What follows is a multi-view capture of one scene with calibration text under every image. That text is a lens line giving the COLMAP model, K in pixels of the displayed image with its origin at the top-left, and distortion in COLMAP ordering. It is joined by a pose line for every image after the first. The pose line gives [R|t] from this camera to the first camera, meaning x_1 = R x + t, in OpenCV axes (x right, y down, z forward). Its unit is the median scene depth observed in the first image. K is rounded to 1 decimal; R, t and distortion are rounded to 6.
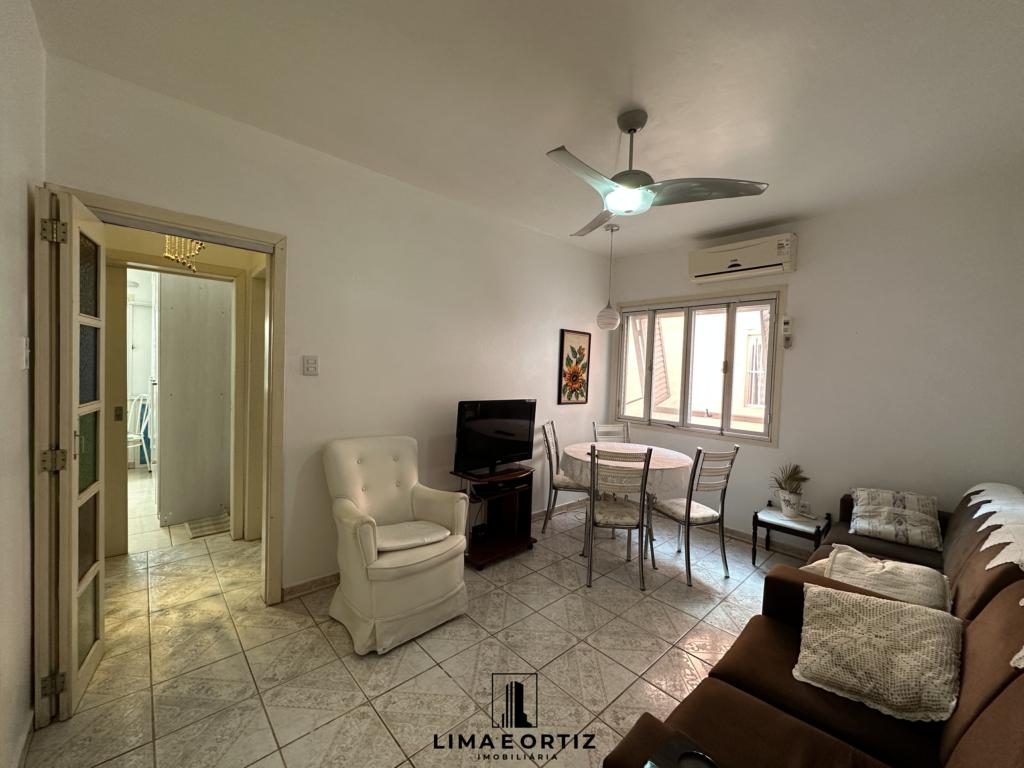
lens RADIAL K [[410.7, 0, 510.8], [0, 410.7, 382.5], [0, 0, 1]] dist [-0.001123, -0.000298]
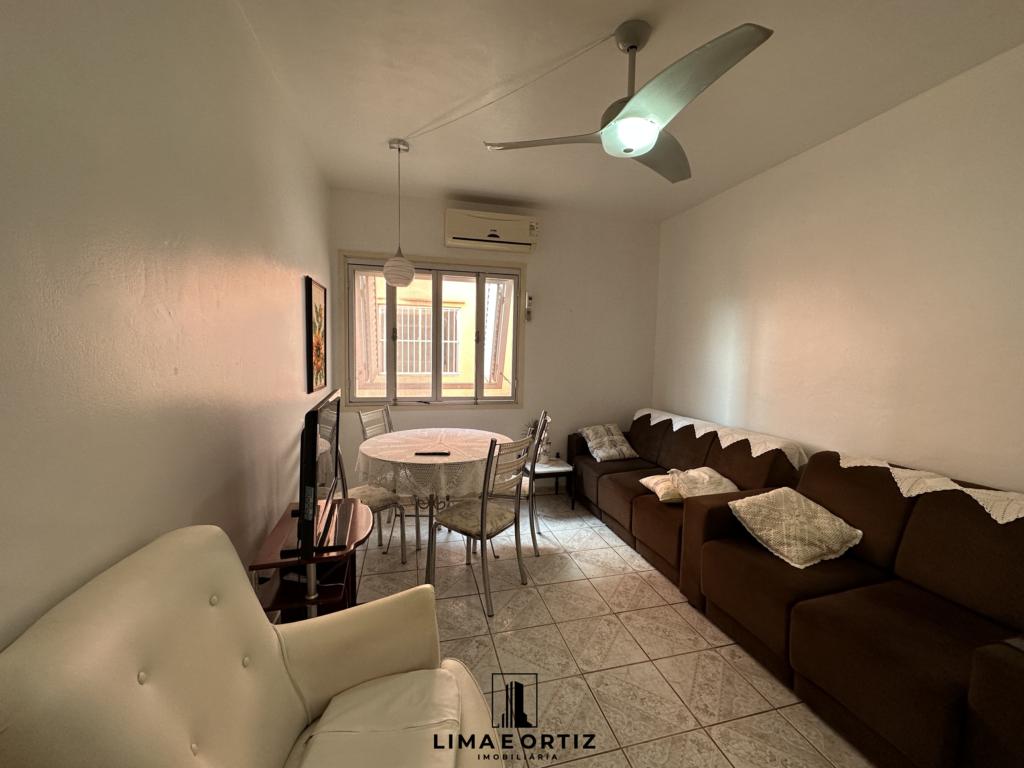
lens RADIAL K [[410.7, 0, 509.2], [0, 410.7, 382.8], [0, 0, 1]] dist [-0.001123, -0.000298]
pose [[0.464201, -0.096468, 0.880461, -0.364053], [0.024308, 0.995064, 0.096208, -0.021897], [-0.885396, -0.023258, 0.464254, 0.496242]]
